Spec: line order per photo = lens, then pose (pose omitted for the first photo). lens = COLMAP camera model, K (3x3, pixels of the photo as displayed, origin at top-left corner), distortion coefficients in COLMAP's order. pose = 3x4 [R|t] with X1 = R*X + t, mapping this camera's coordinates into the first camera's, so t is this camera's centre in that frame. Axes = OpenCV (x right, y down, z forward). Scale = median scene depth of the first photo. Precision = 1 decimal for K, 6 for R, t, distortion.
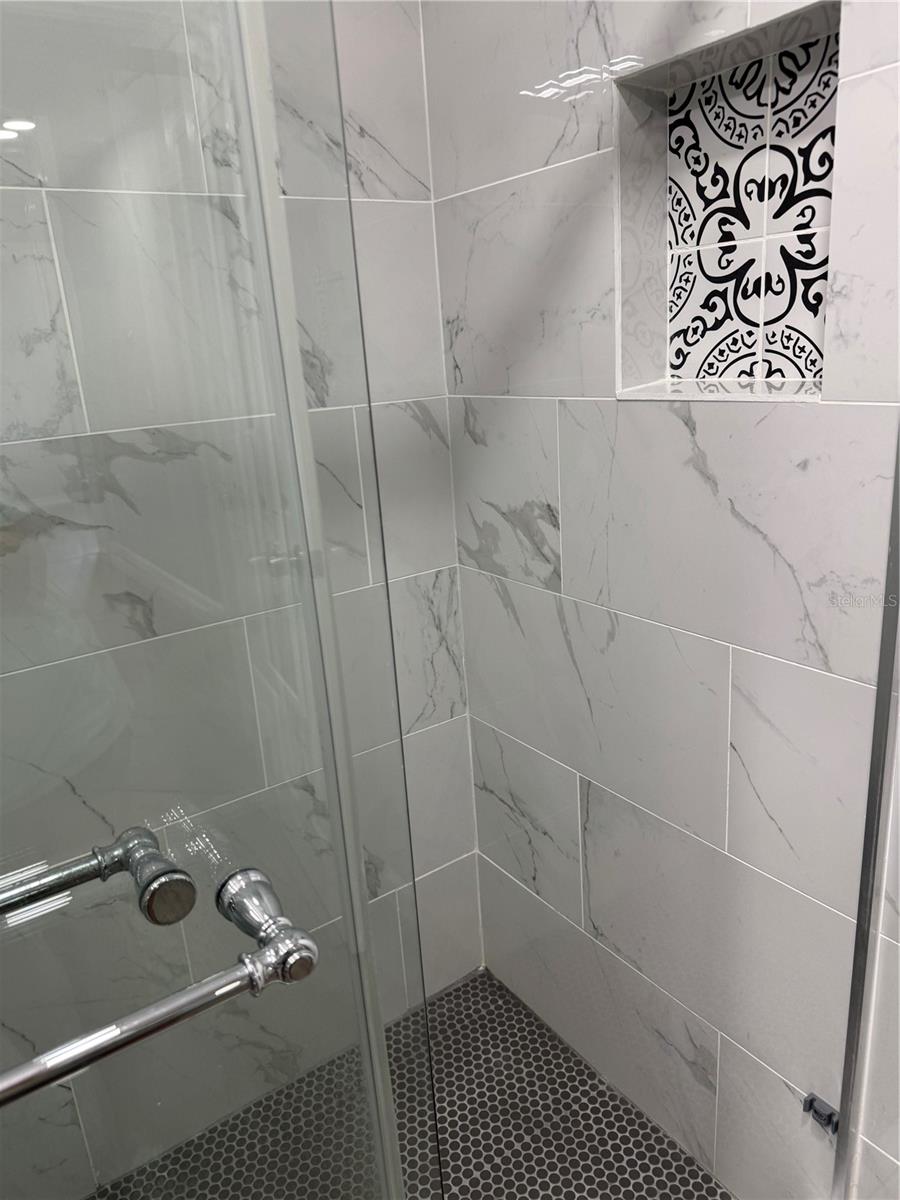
lens RADIAL K [[854.8, 0, 450.6], [0, 854.8, 598.1], [0, 0, 1]] dist [0.025596, -0.006891]
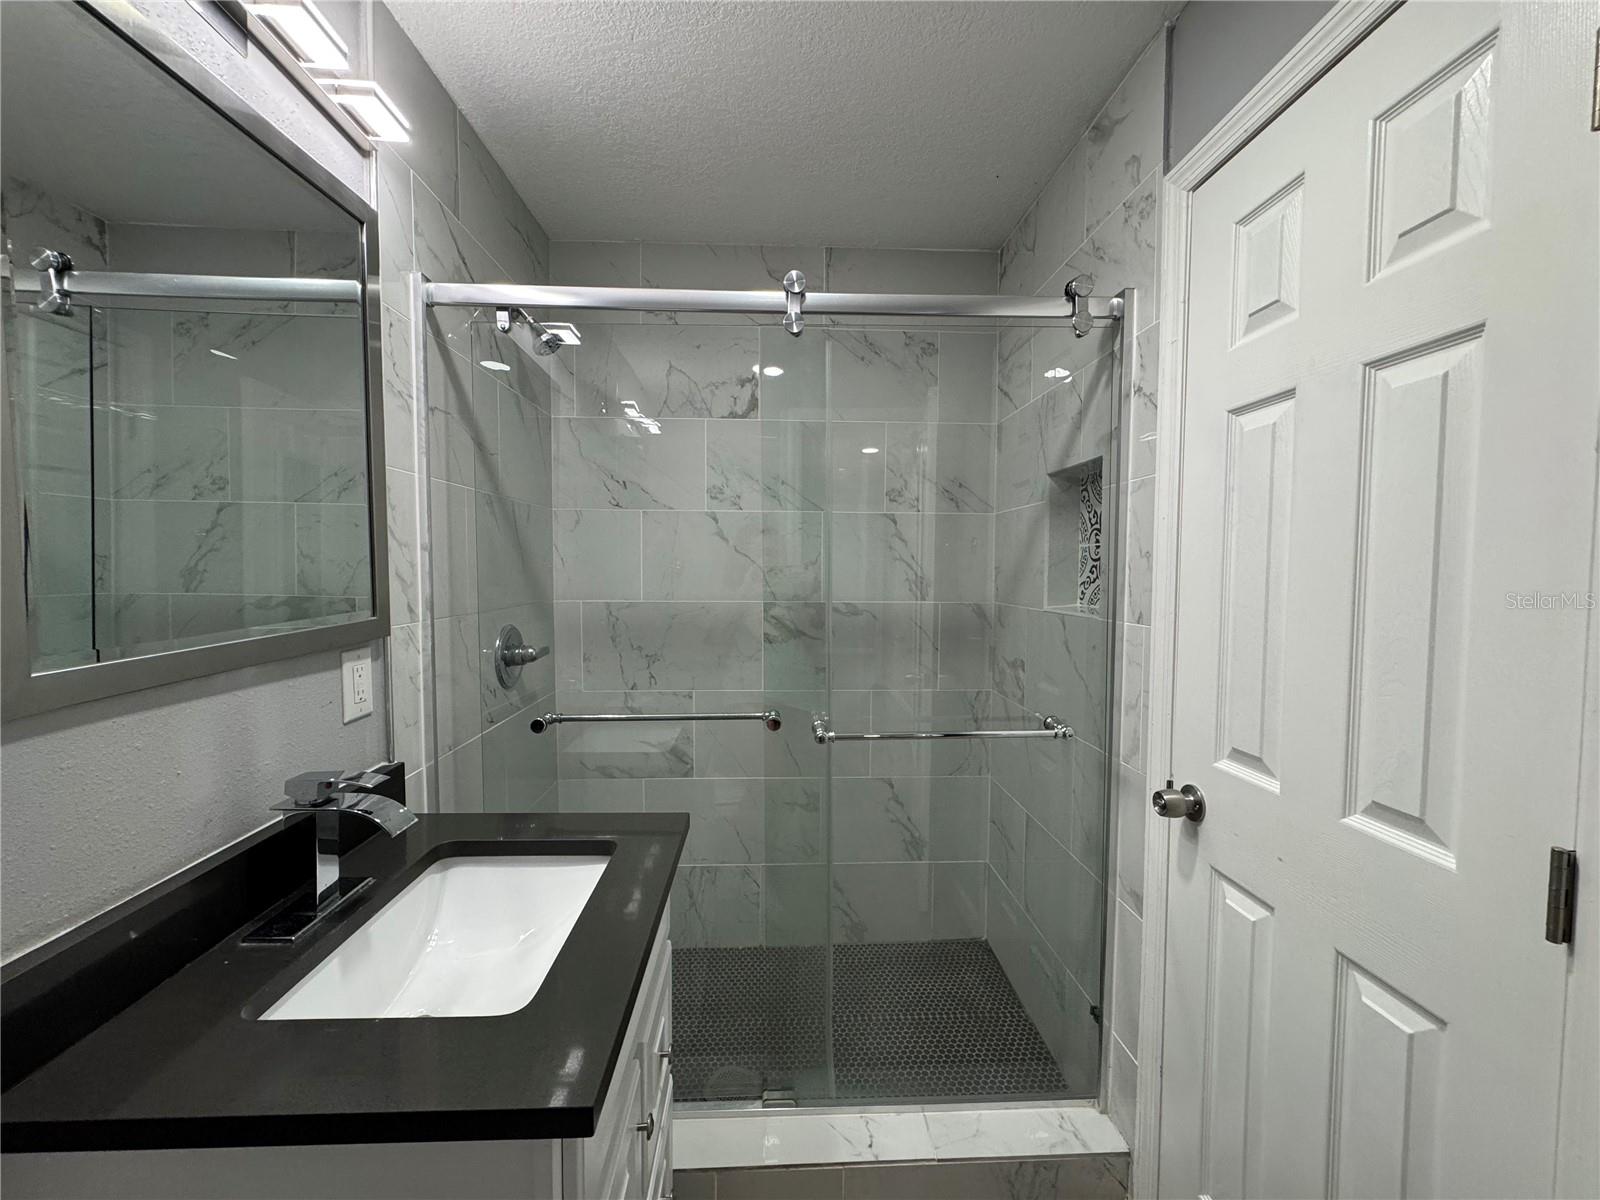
lens RADIAL K [[639.2, 0, 799.7], [0, 639.2, 597.0], [0, 0, 1]] dist [-0.000432, -0.000199]
pose [[0.841461, 0.096868, -0.531563, 0.511817], [-0.214533, 0.962825, -0.164146, 0.113923], [0.495902, 0.252160, 0.830961, -0.577063]]
